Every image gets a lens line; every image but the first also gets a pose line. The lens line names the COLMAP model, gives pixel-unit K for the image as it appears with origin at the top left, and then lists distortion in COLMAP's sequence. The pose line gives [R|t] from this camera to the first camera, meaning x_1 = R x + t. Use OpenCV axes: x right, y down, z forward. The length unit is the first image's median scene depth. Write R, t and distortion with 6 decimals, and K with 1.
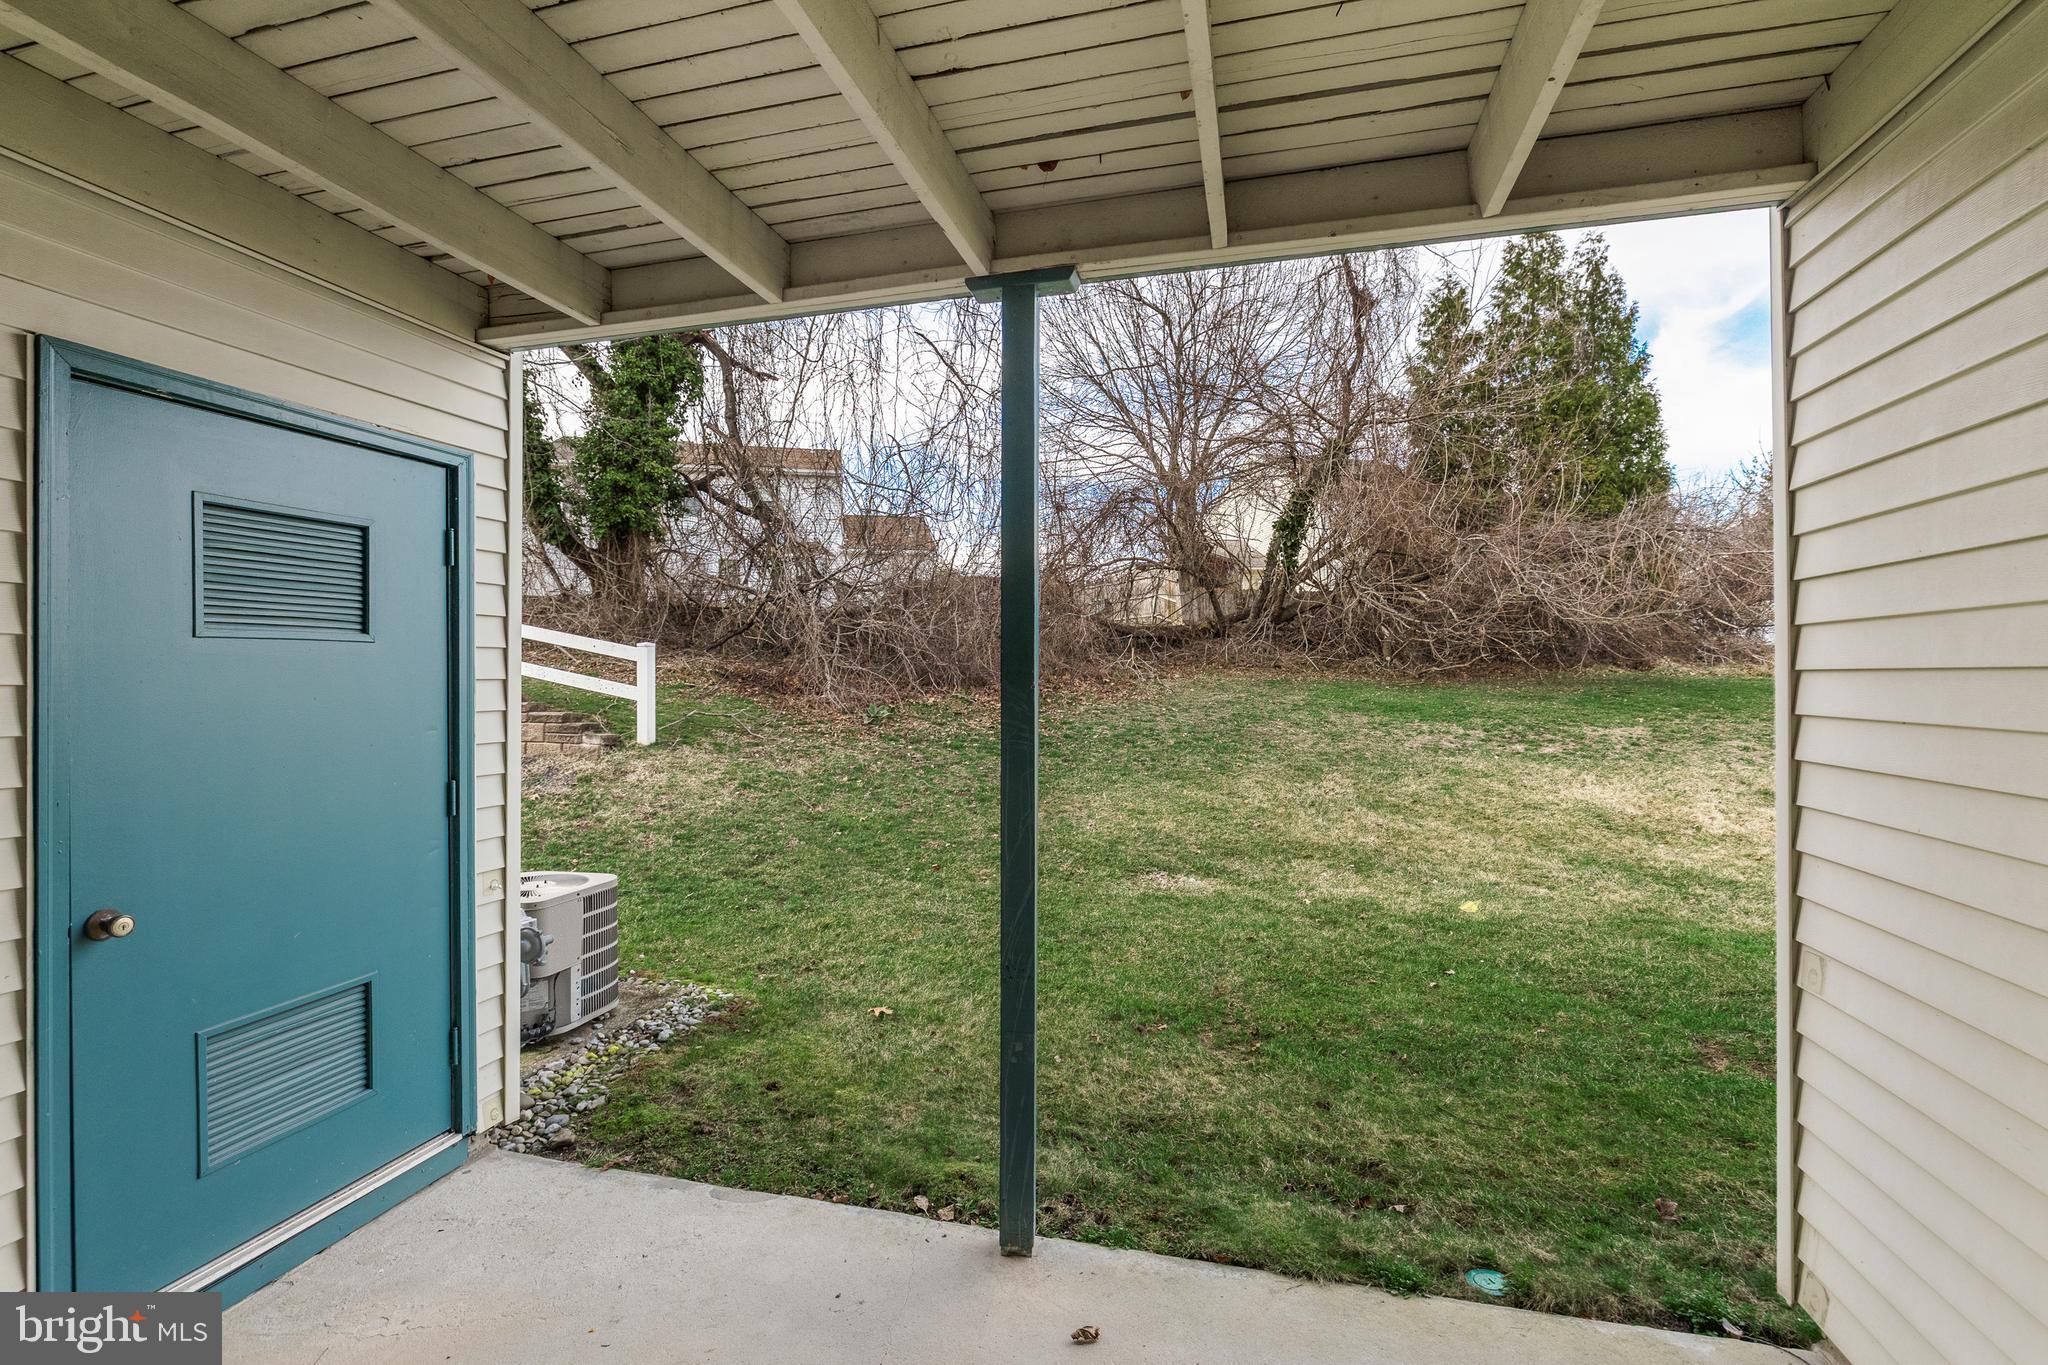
lens RADIAL K [[941.8, 0, 1024.0], [0, 941.8, 682.5], [0, 0, 1]] dist [-0.000555, 0.000019]
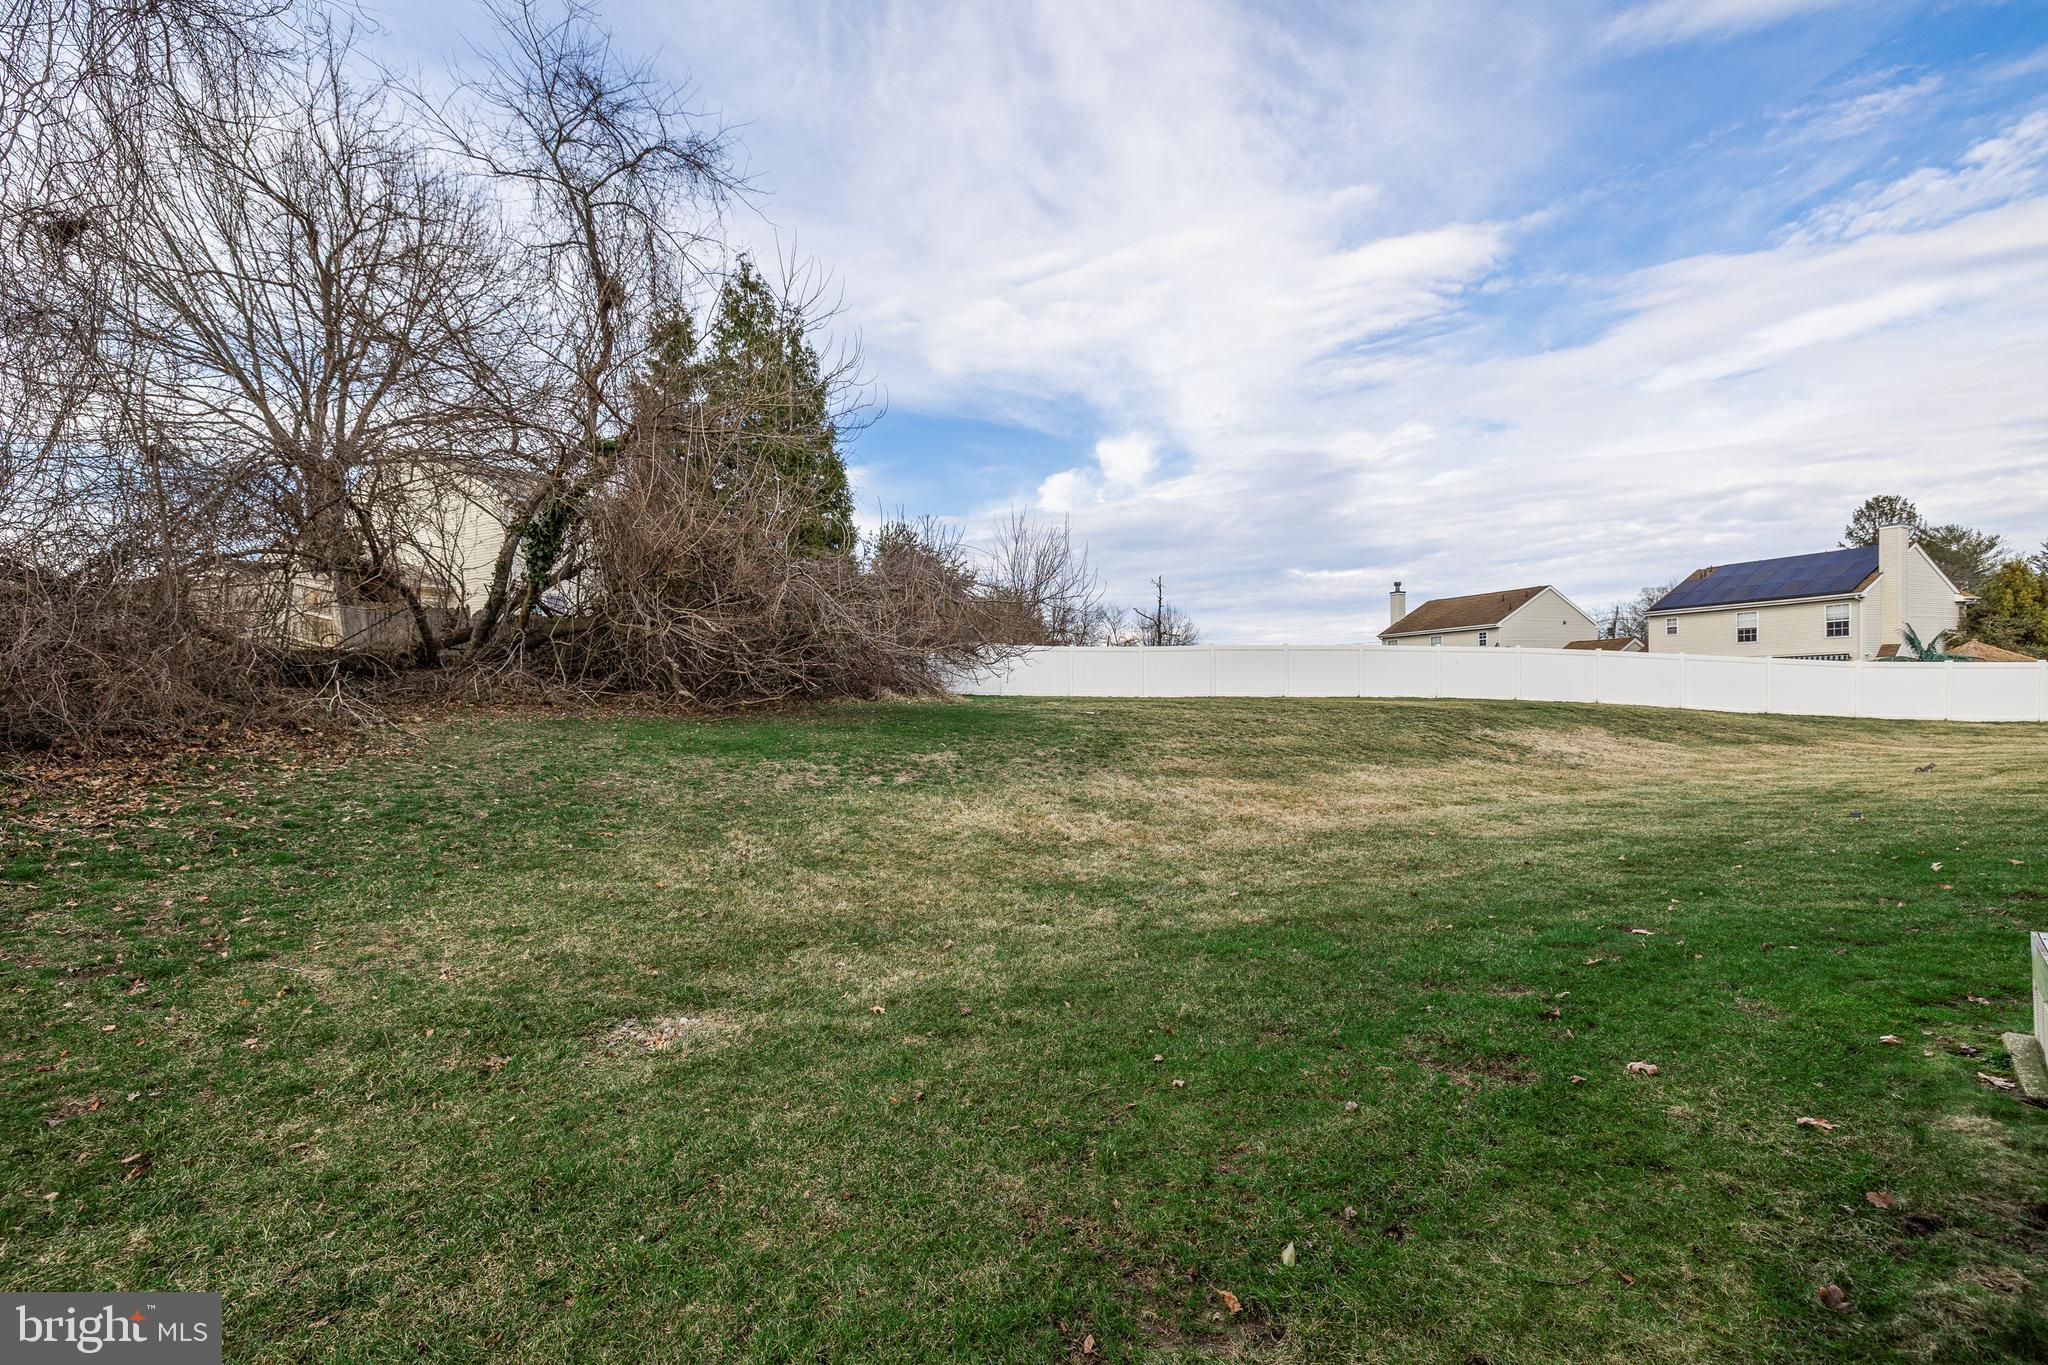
lens RADIAL K [[883.5, 0, 1024.1], [0, 883.5, 719.6], [0, 0, 1]] dist [-0.000165, 0.000009]
pose [[0.611079, -0.033446, 0.790863, -0.069643], [0.028617, 0.999387, 0.020153, -0.005313], [-0.791052, 0.010317, 0.611662, 0.172435]]
